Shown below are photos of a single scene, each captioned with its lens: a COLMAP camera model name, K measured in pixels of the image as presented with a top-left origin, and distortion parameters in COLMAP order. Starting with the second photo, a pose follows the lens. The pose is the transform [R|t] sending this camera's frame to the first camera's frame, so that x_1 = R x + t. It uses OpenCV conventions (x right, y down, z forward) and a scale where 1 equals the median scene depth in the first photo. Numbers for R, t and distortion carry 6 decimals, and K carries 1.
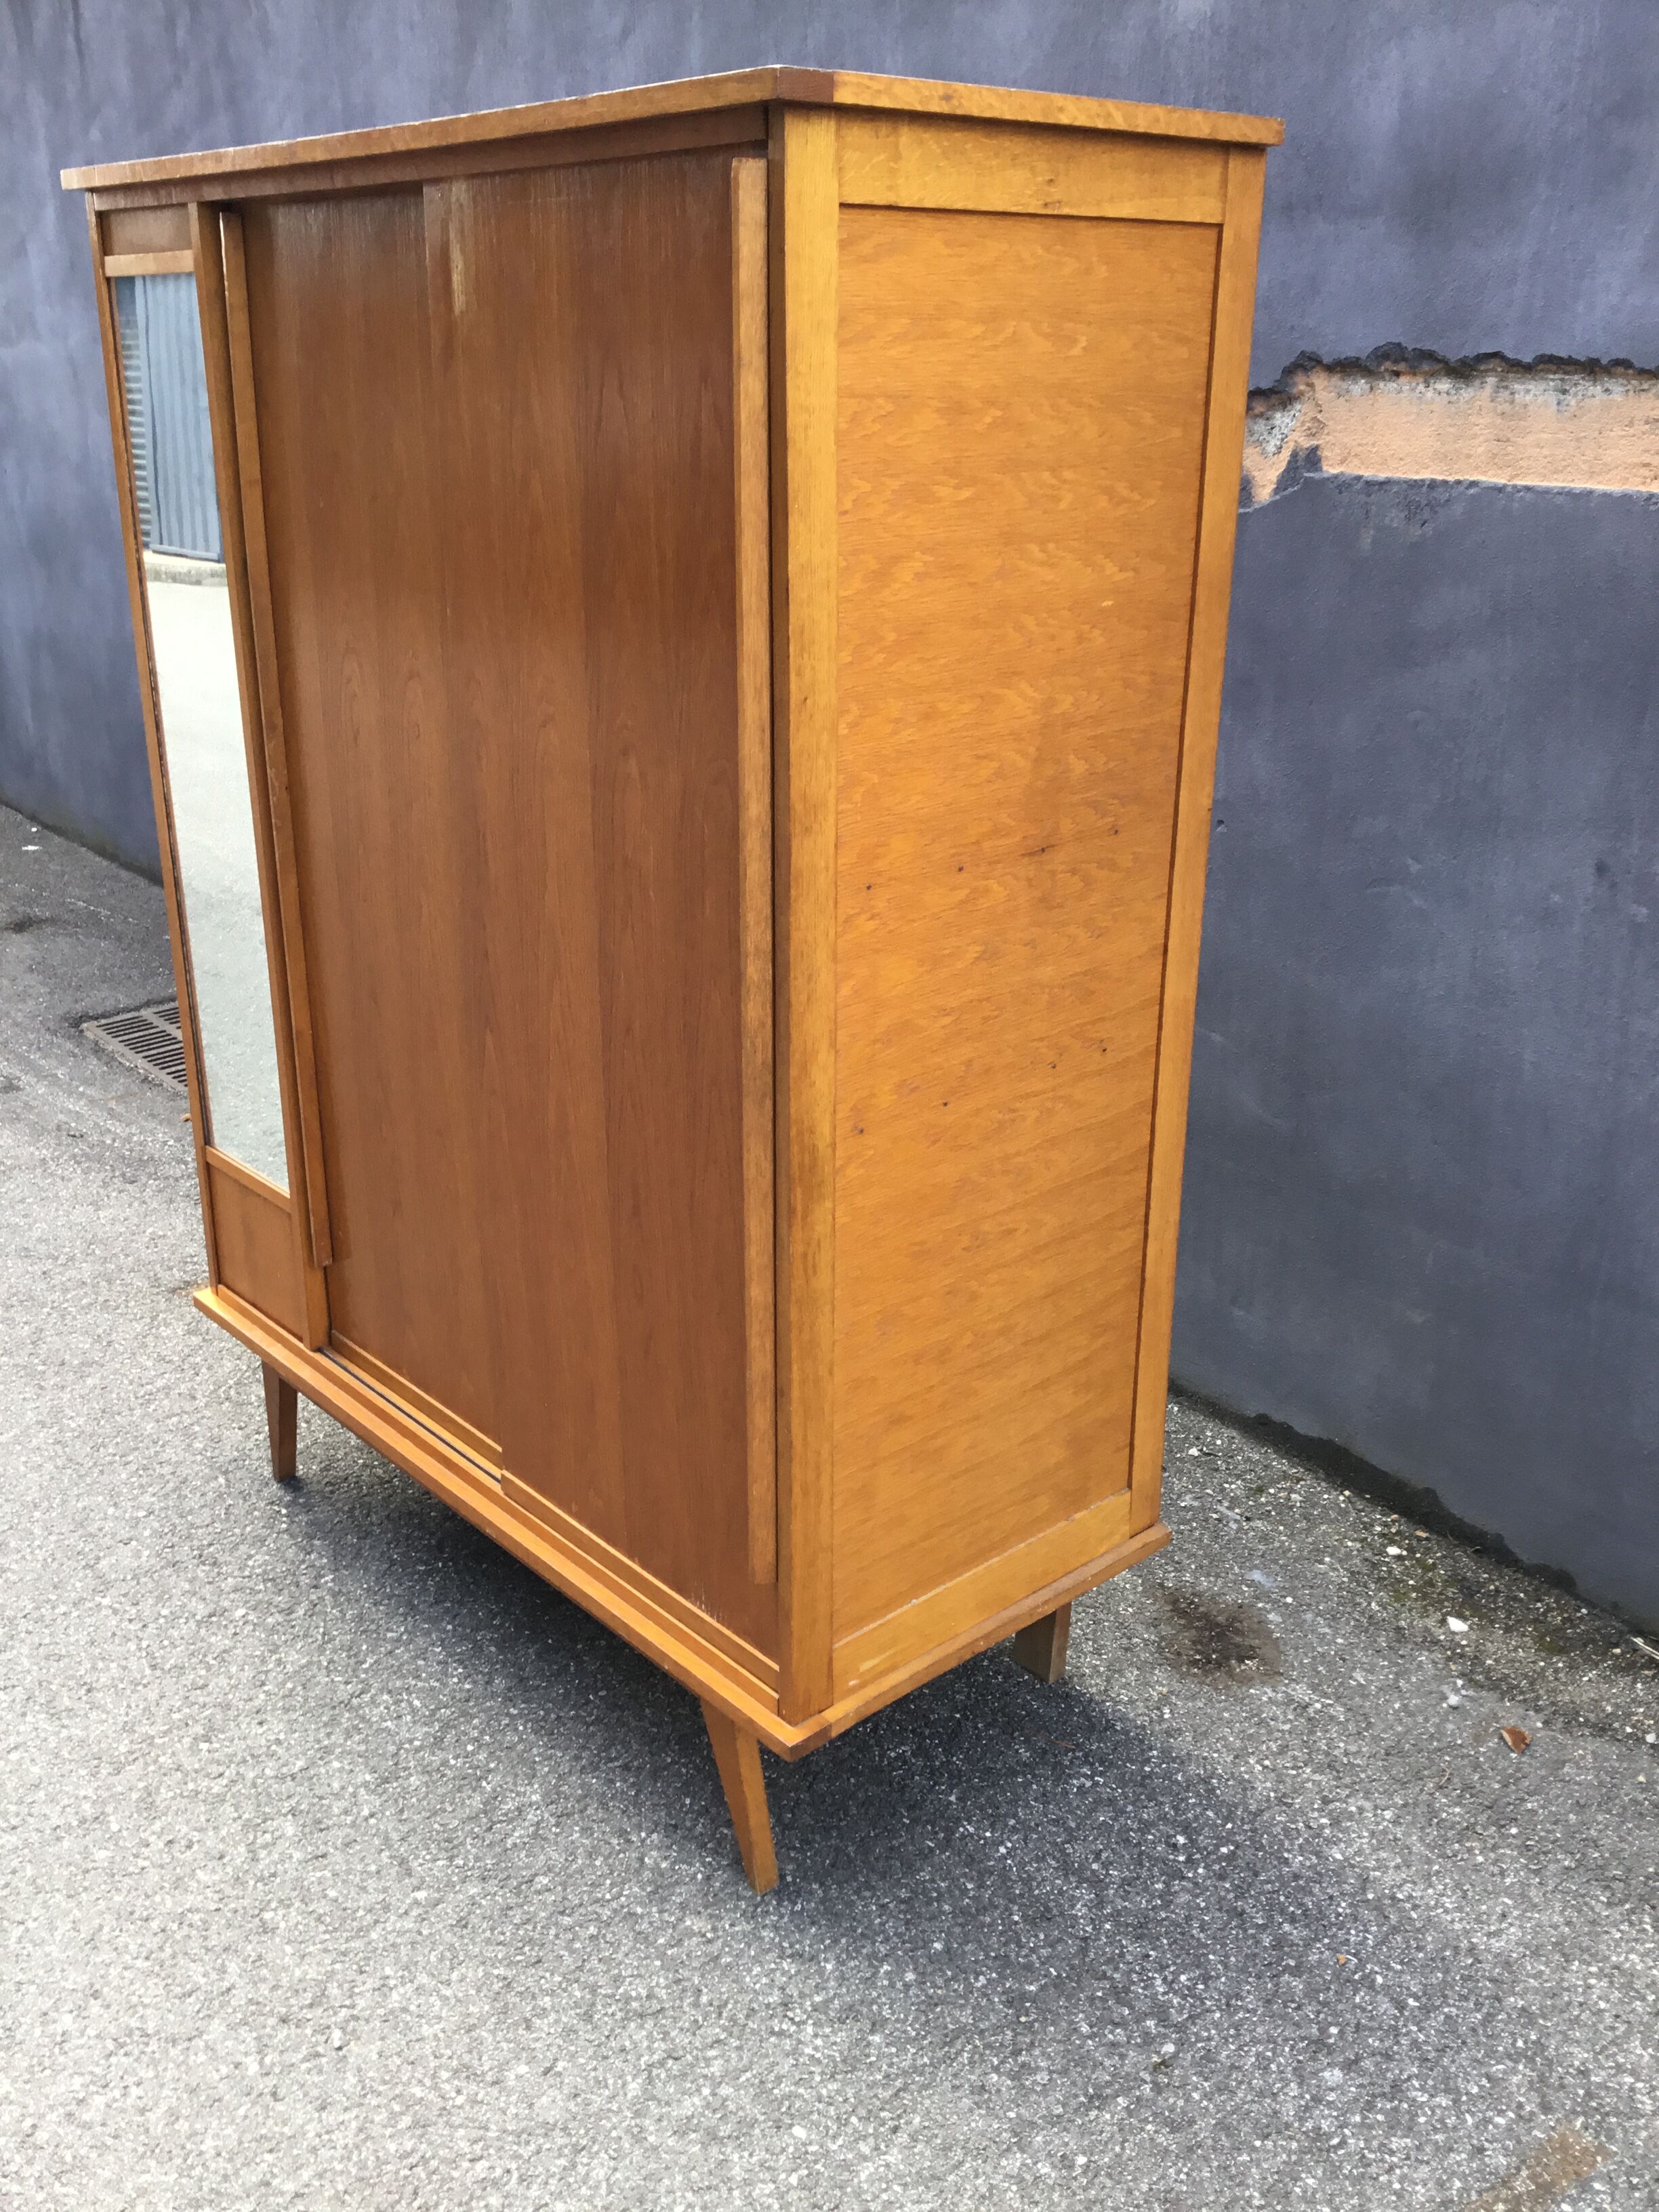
lens RADIAL K [[2036.6, 0, 846.7], [0, 2036.6, 1119.6], [0, 0, 1]] dist [0.030961, 0.000000]
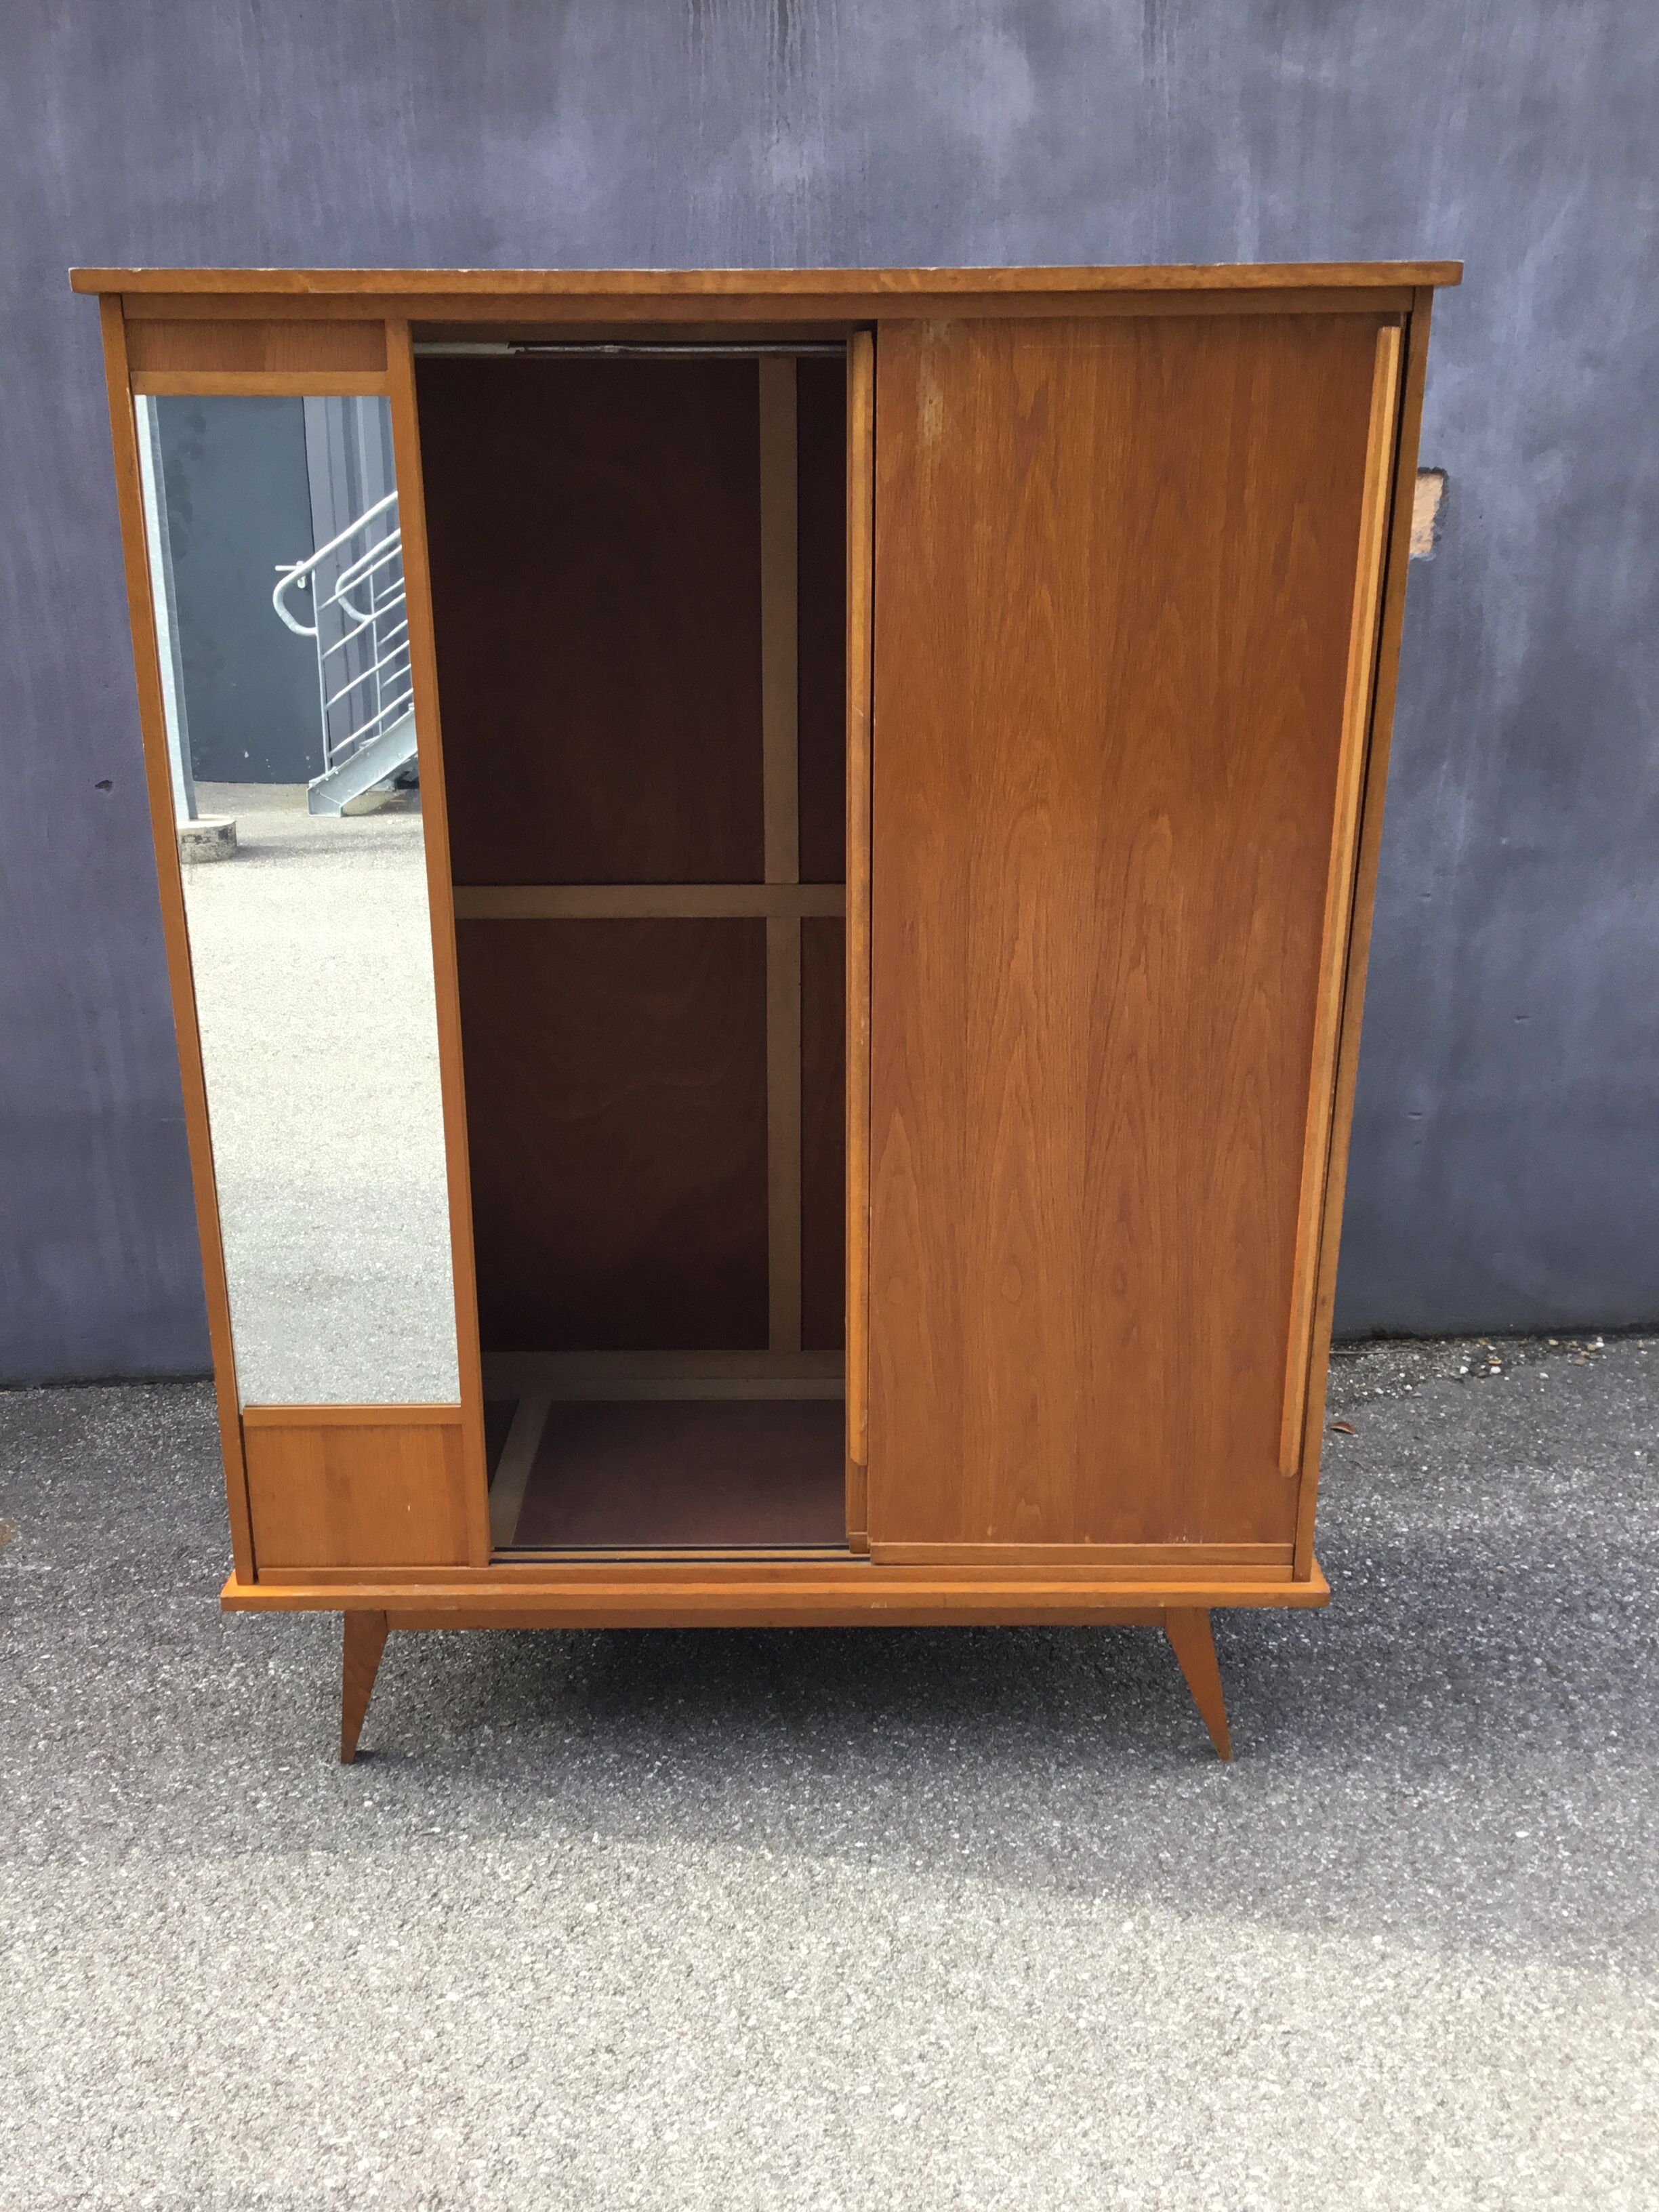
lens RADIAL K [[2036.6, 0, 837.2], [0, 2036.6, 1093.6], [0, 0, 1]] dist [0.030961, 0.000000]
pose [[0.589404, -0.266709, 0.762541, -1.011970], [0.303519, 0.947882, 0.096931, -0.175867], [-0.748651, 0.174315, 0.639637, 0.382091]]
